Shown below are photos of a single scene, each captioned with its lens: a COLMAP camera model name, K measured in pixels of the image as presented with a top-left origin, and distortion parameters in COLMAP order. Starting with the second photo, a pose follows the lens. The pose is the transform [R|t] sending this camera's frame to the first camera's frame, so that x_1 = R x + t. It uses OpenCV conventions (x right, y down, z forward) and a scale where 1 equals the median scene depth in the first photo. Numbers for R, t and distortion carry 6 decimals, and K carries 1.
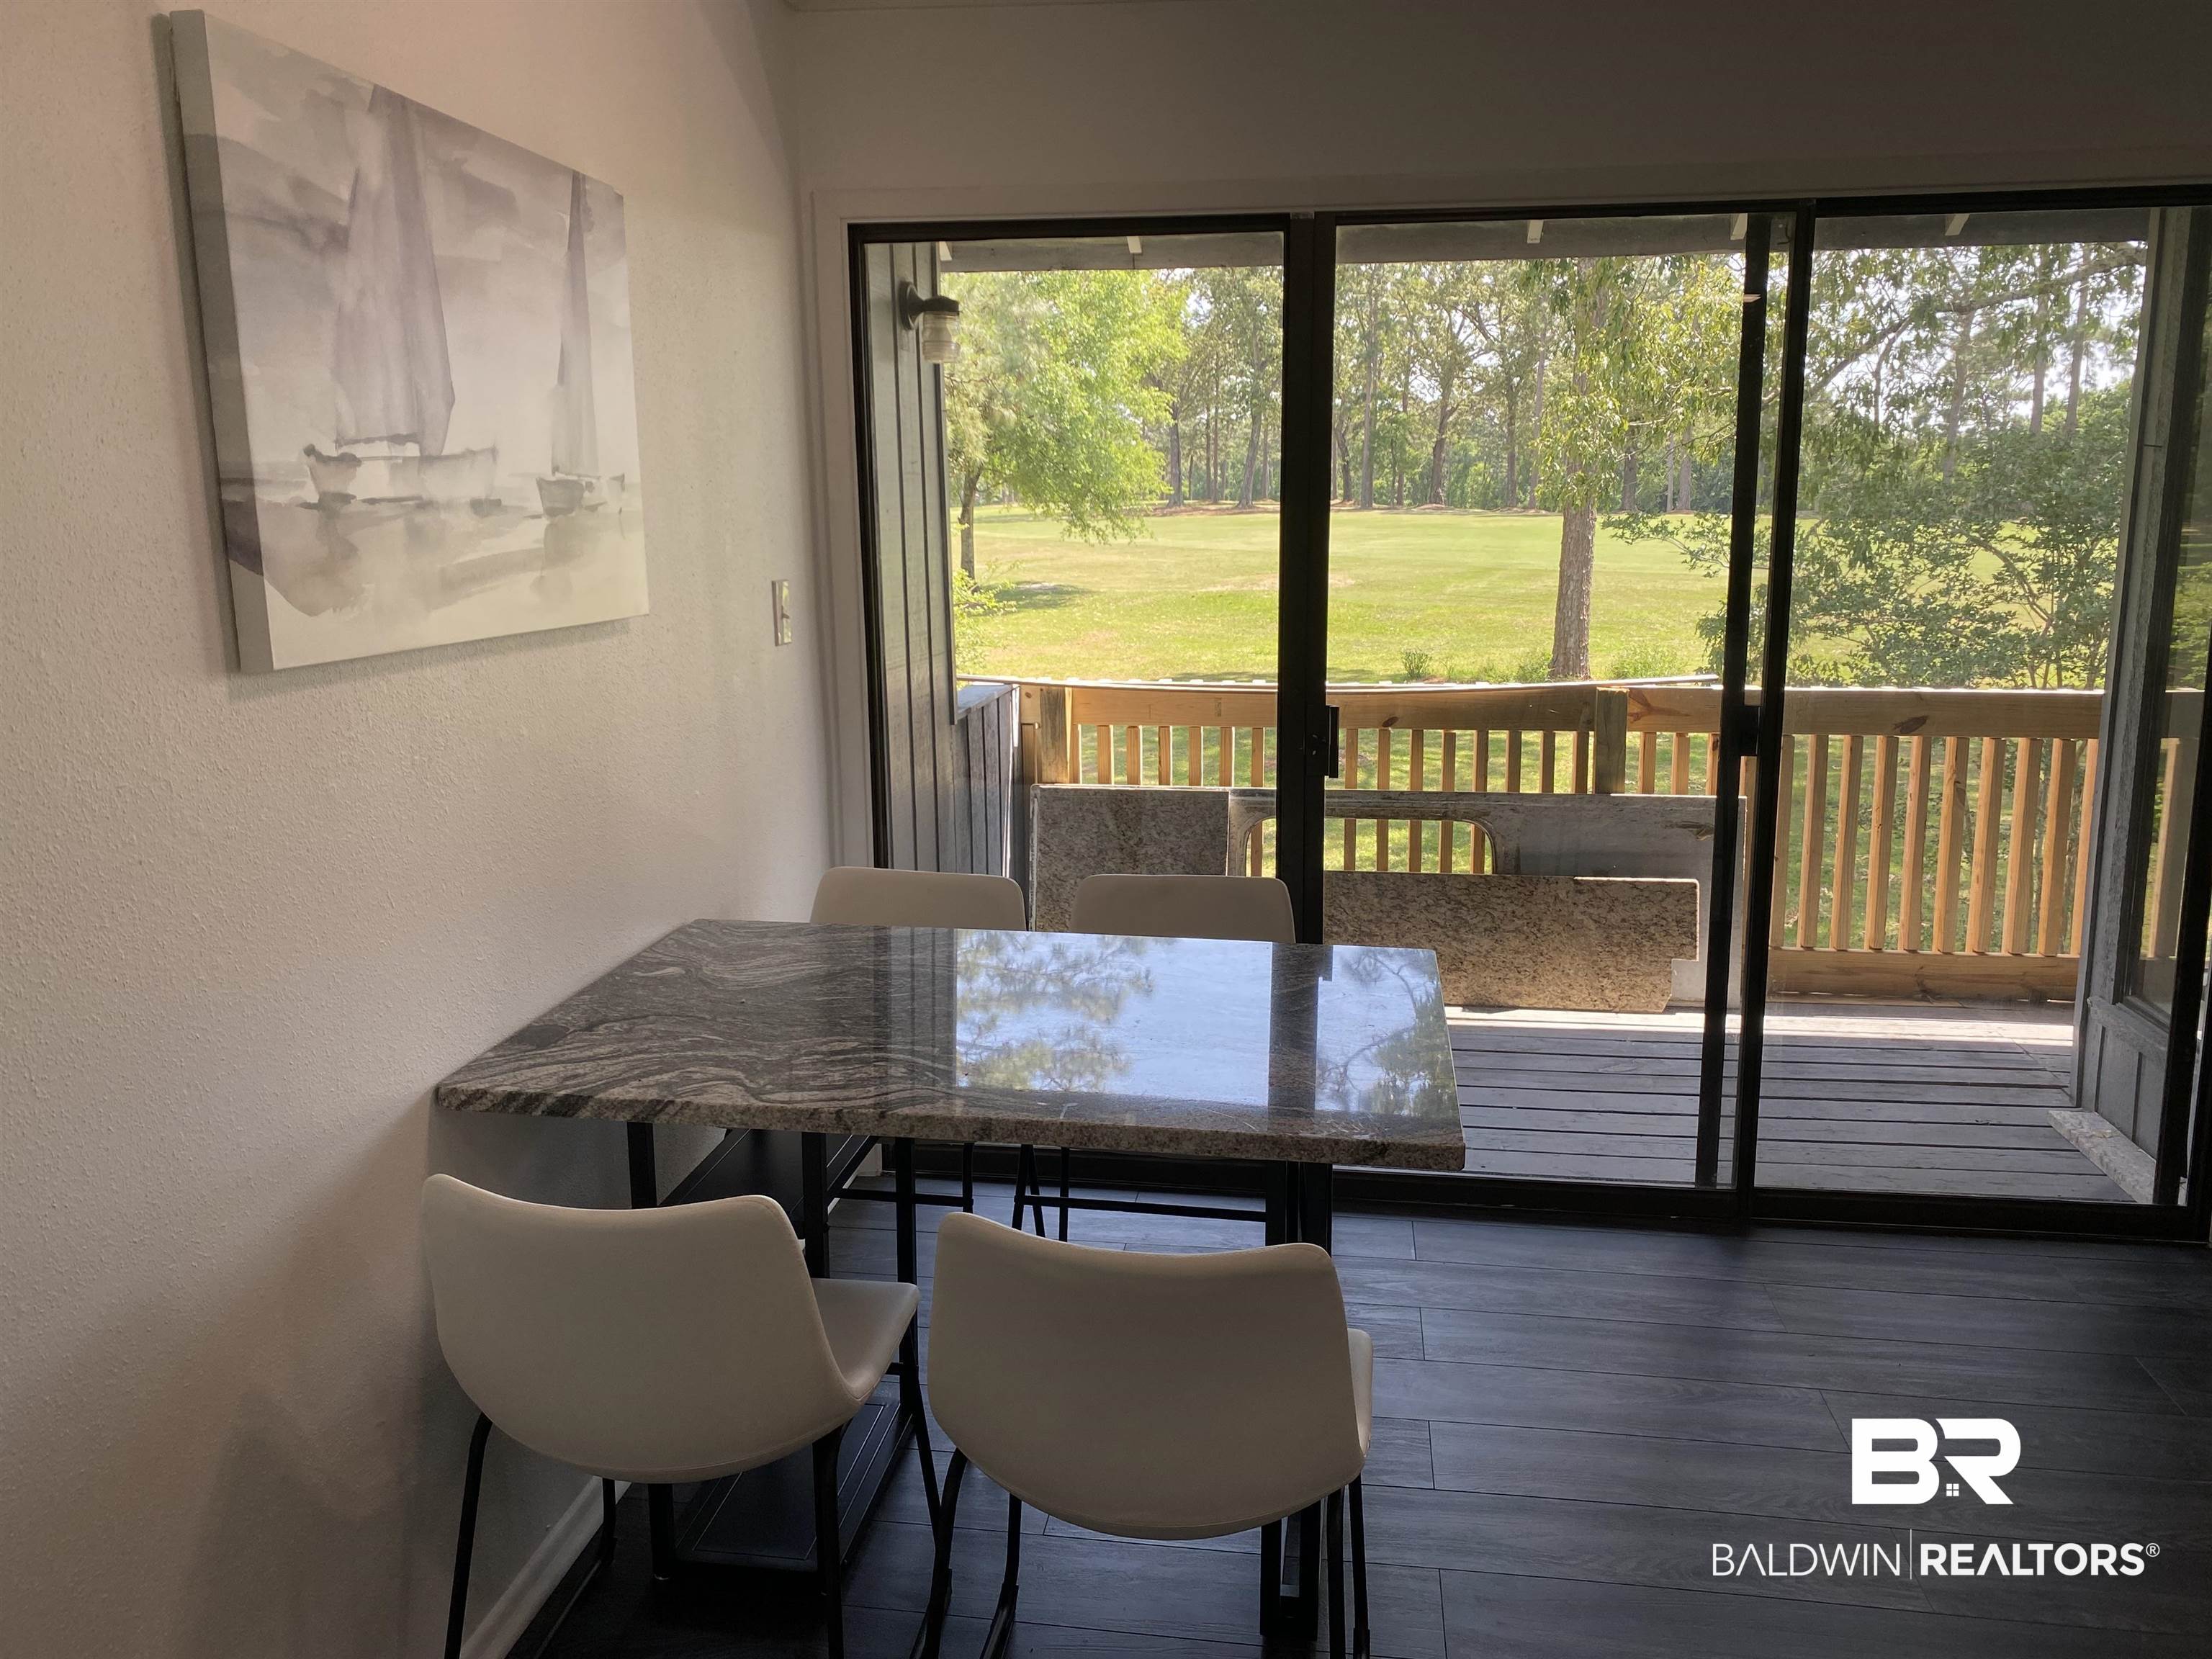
lens RADIAL K [[1697.7, 0, 1103.5], [0, 1697.7, 817.3], [0, 0, 1]] dist [-0.005227, 0.031467]
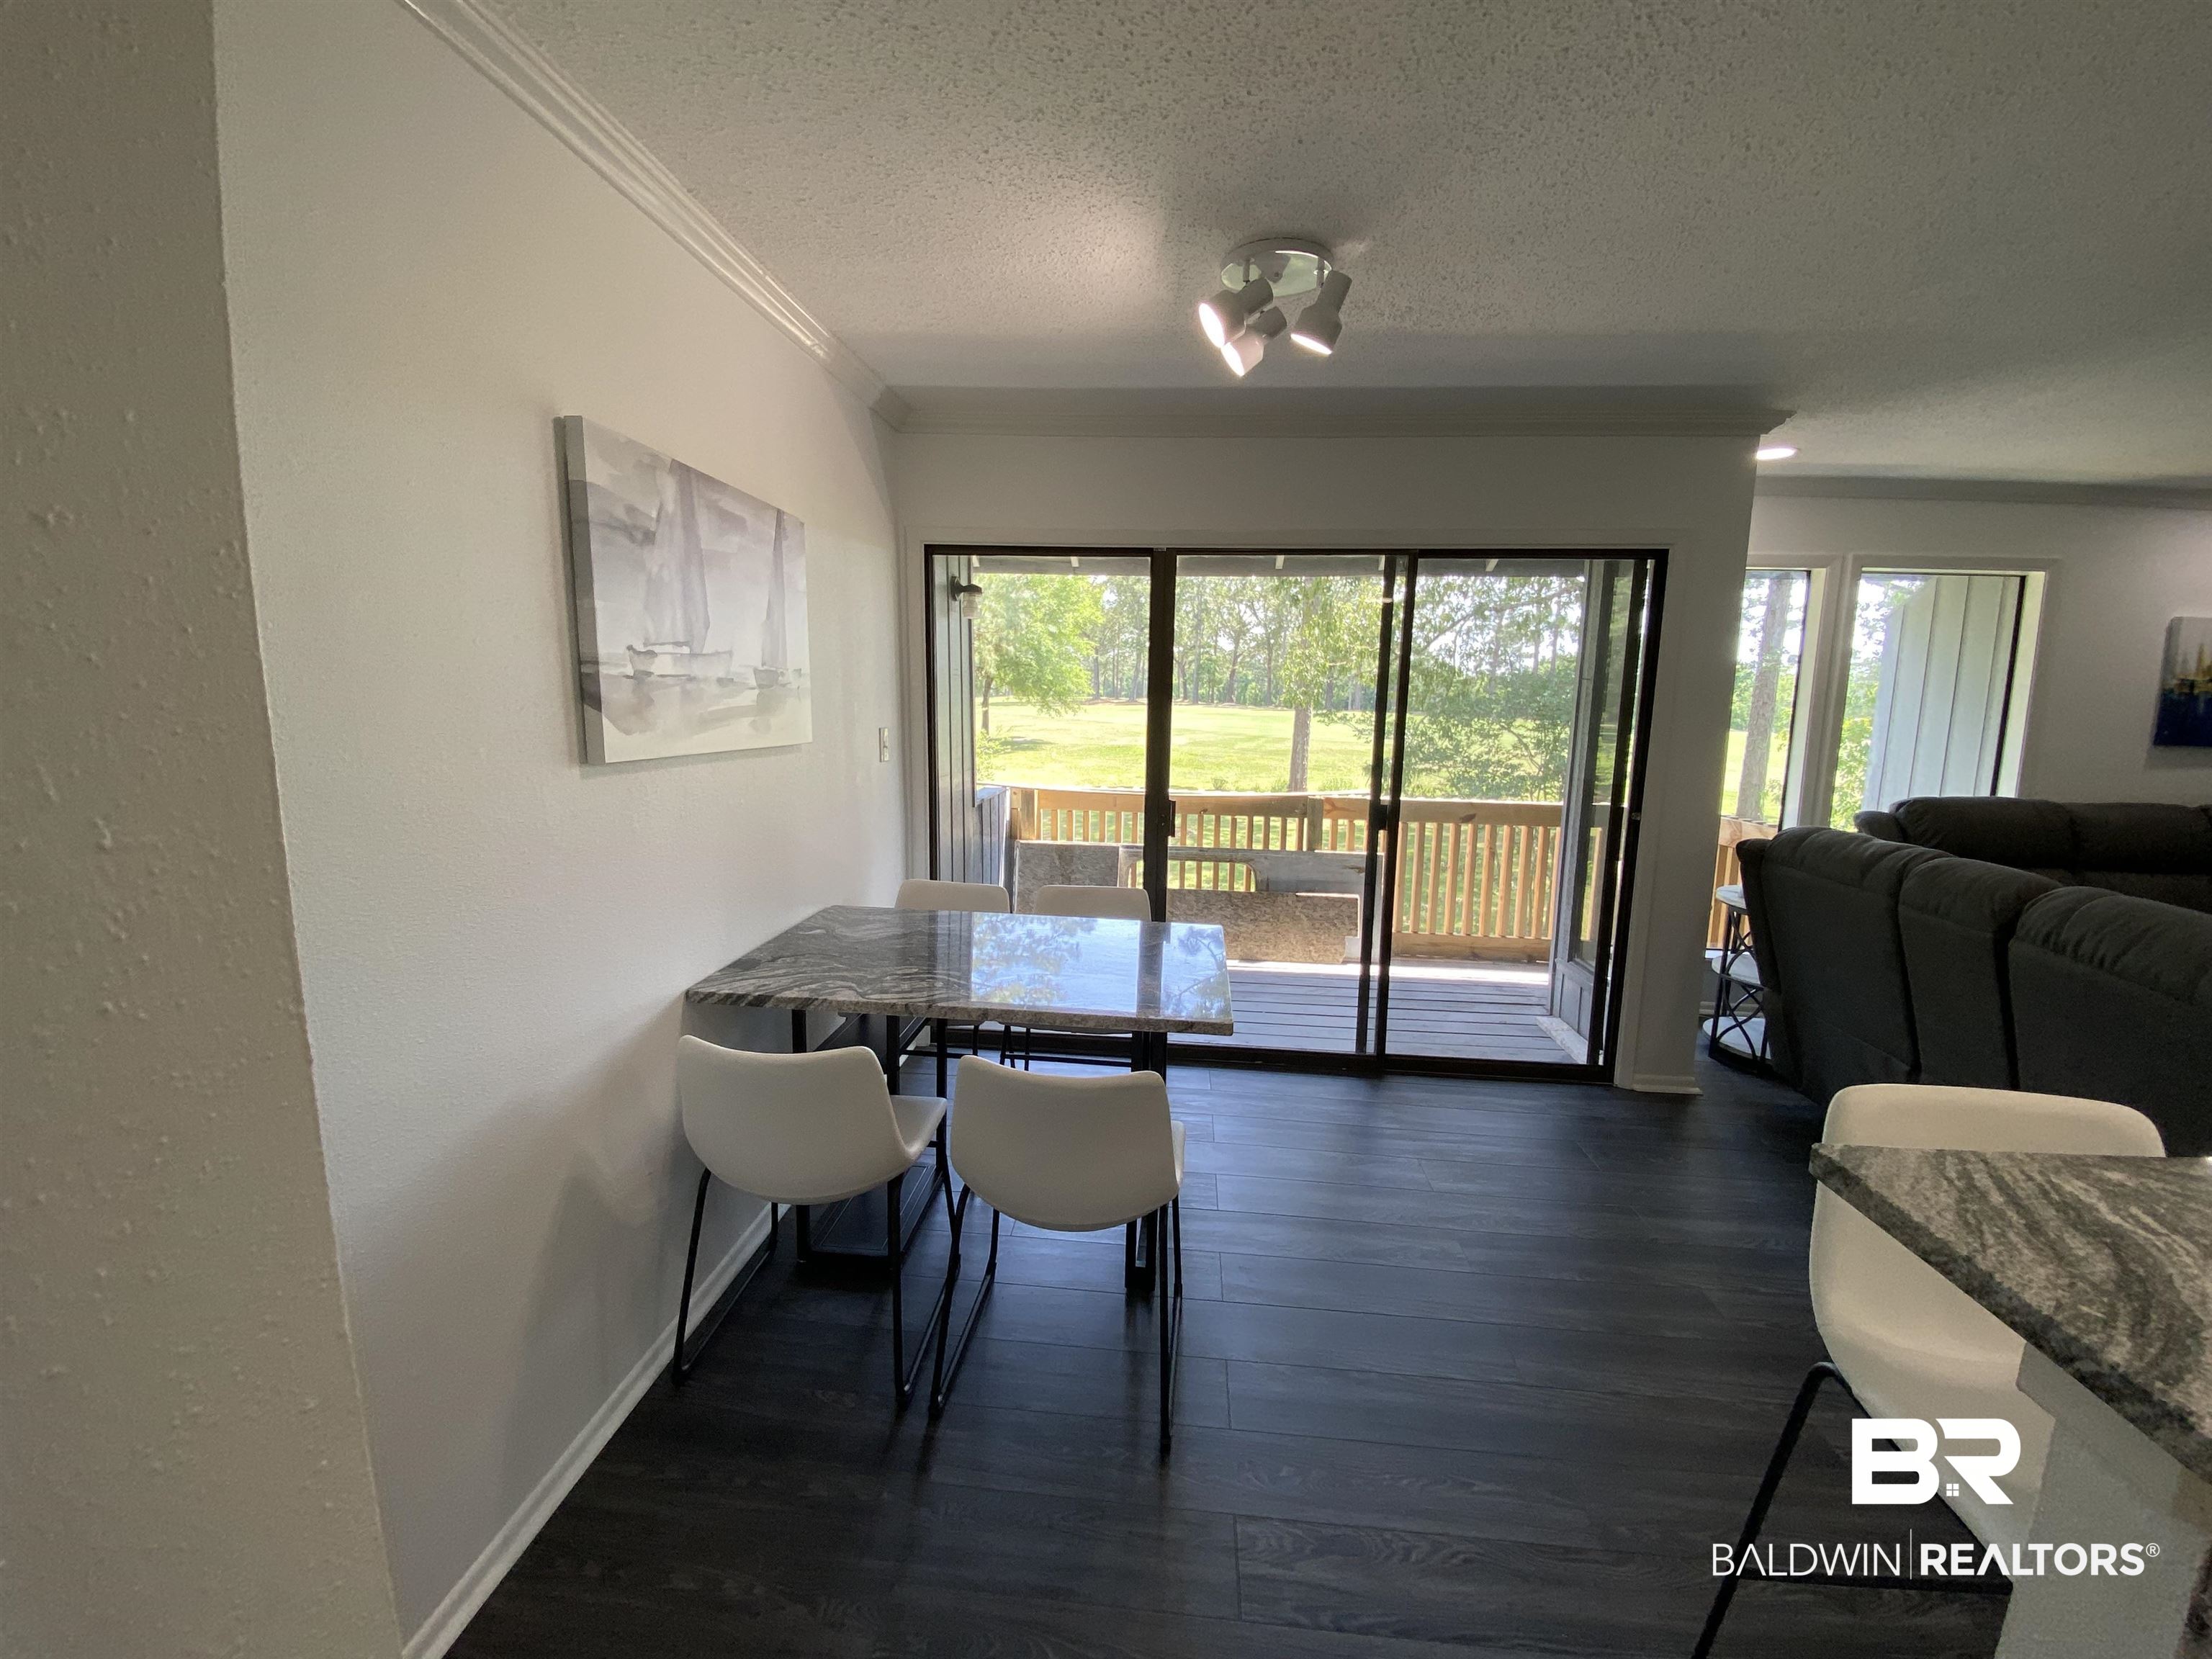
lens RADIAL K [[894.4, 0, 1106.0], [0, 894.4, 829.5], [0, 0, 1]] dist [0.040489, -0.032849]
pose [[0.998238, 0.019056, 0.056186, 0.002609], [-0.016902, 0.999113, -0.038567, 0.005790], [-0.056871, 0.037550, 0.997675, -0.007815]]
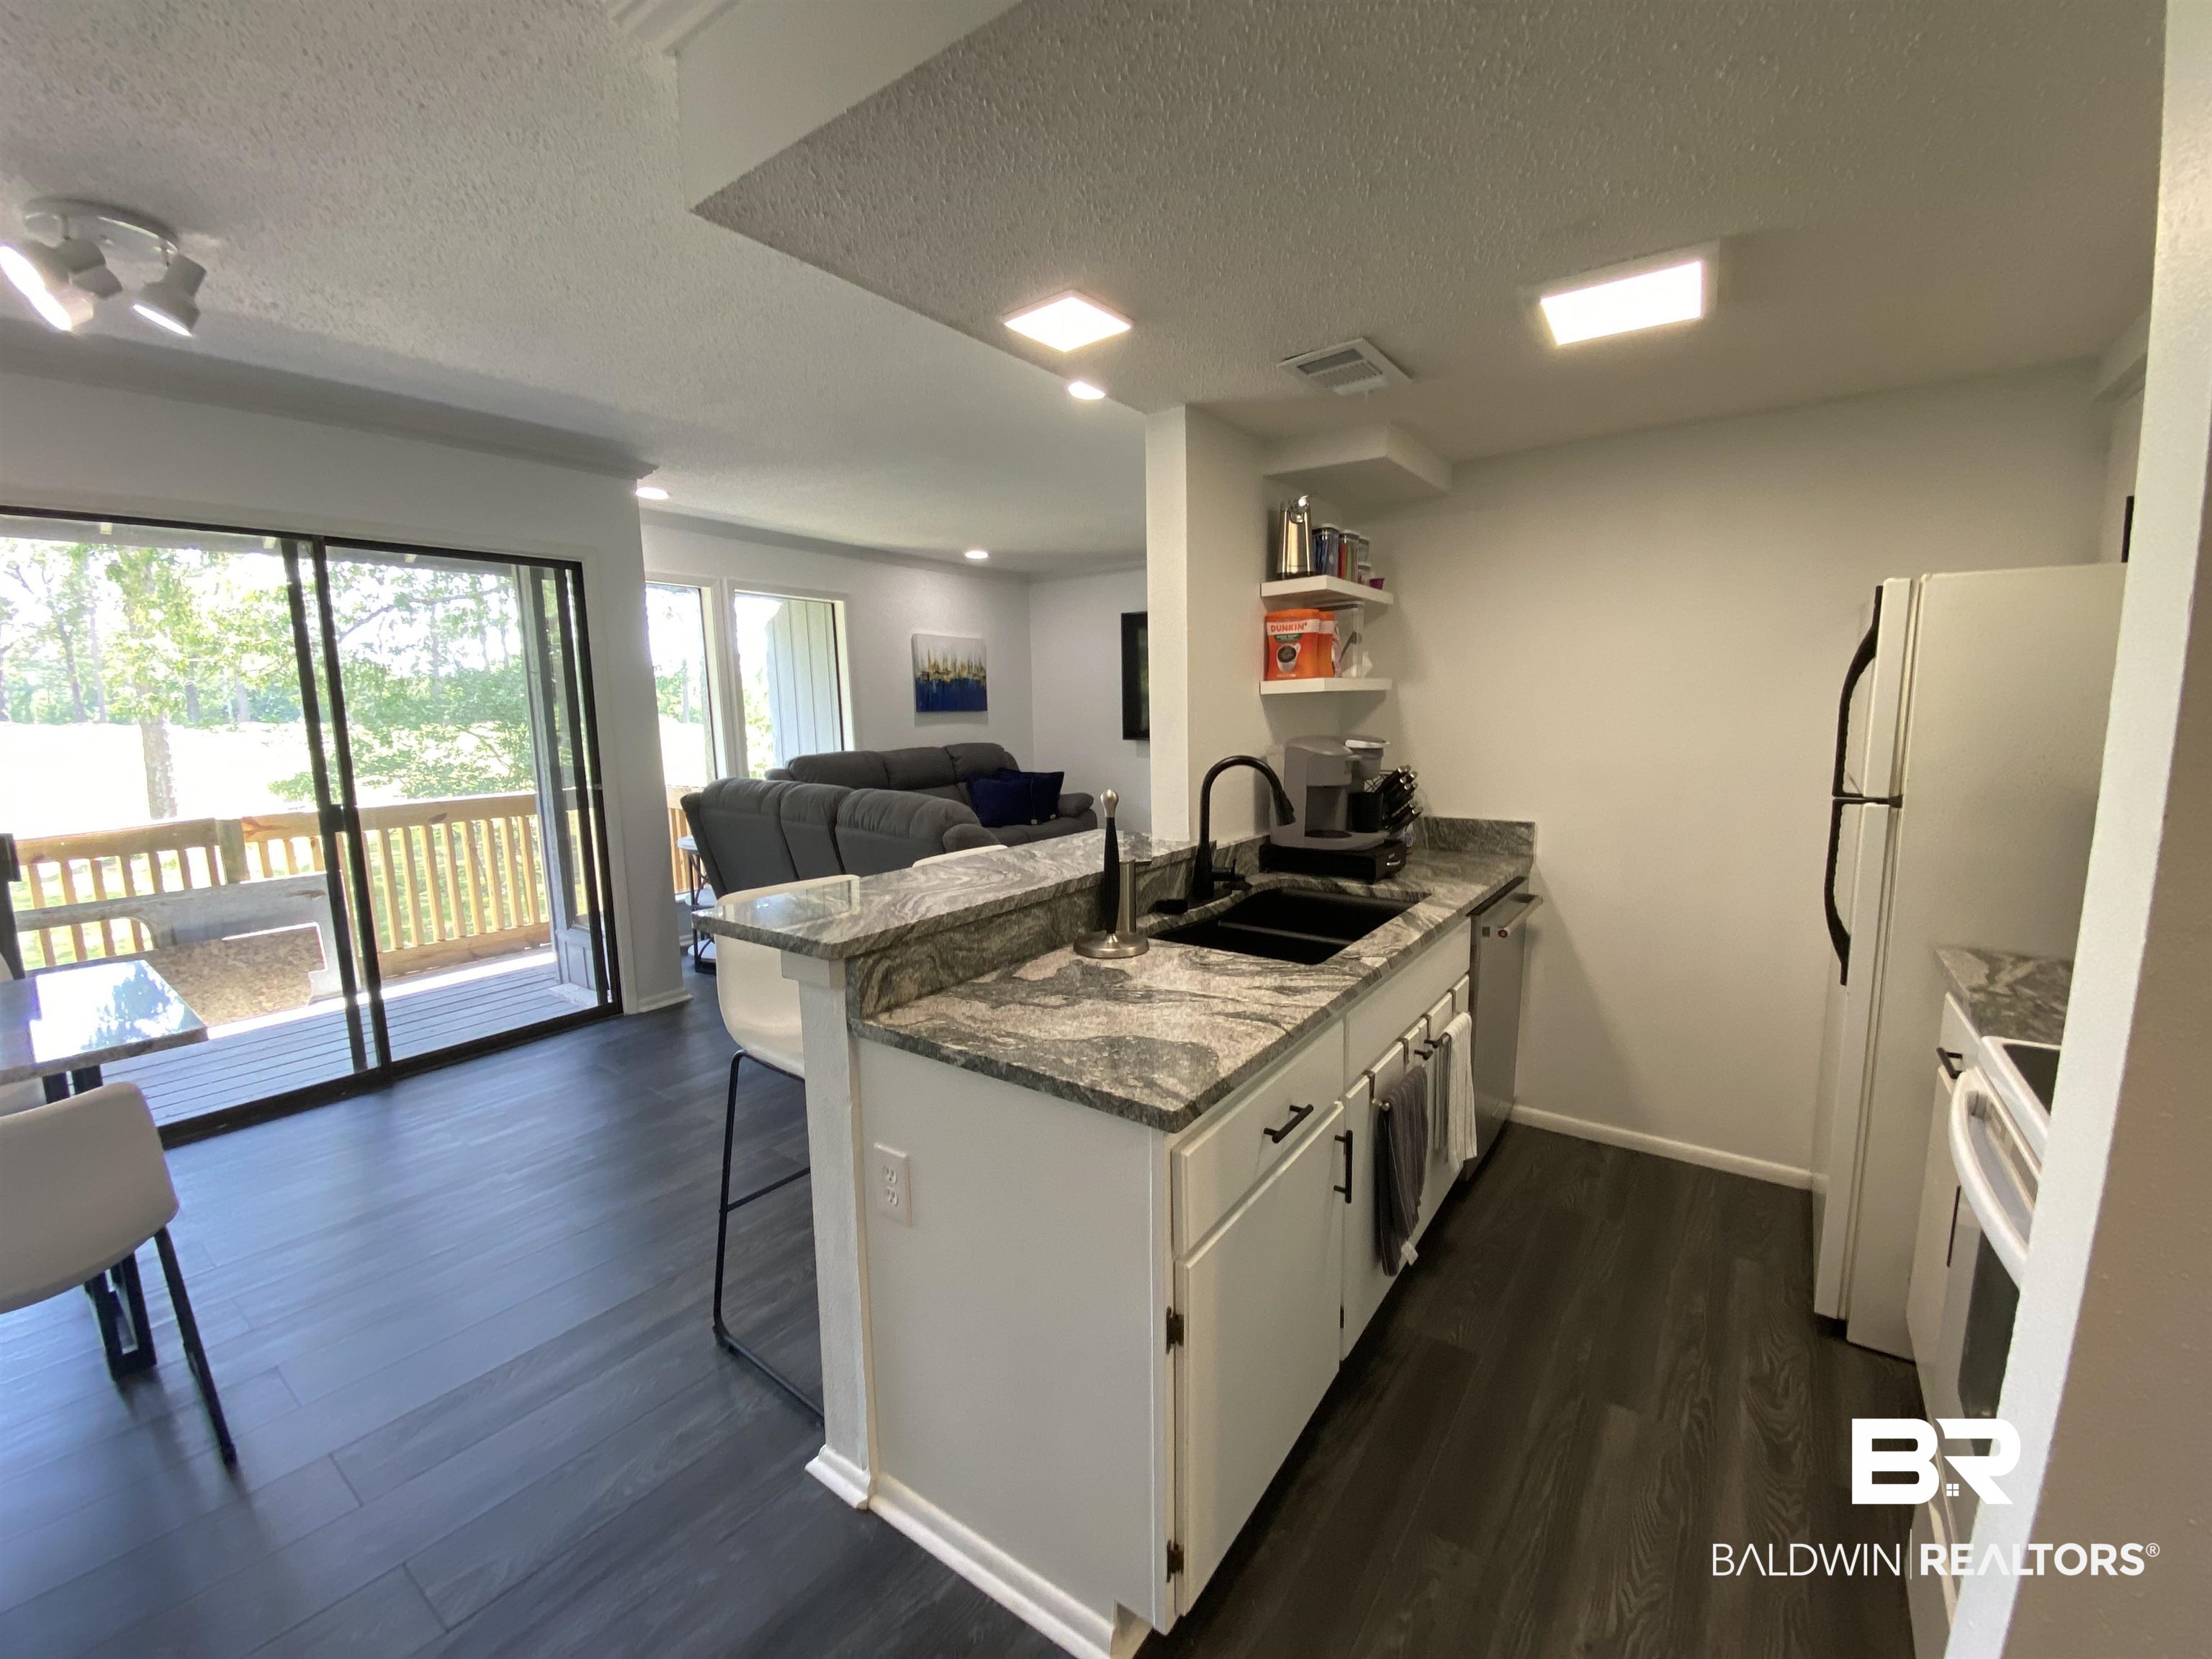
lens RADIAL K [[902.2, 0, 1113.5], [0, 902.2, 827.8], [0, 0, 1]] dist [0.015859, -0.019538]
pose [[0.462952, -0.121765, 0.877980, -0.064050], [0.171968, 0.984037, 0.045796, 0.042353], [-0.869542, 0.129783, 0.476501, -0.137182]]
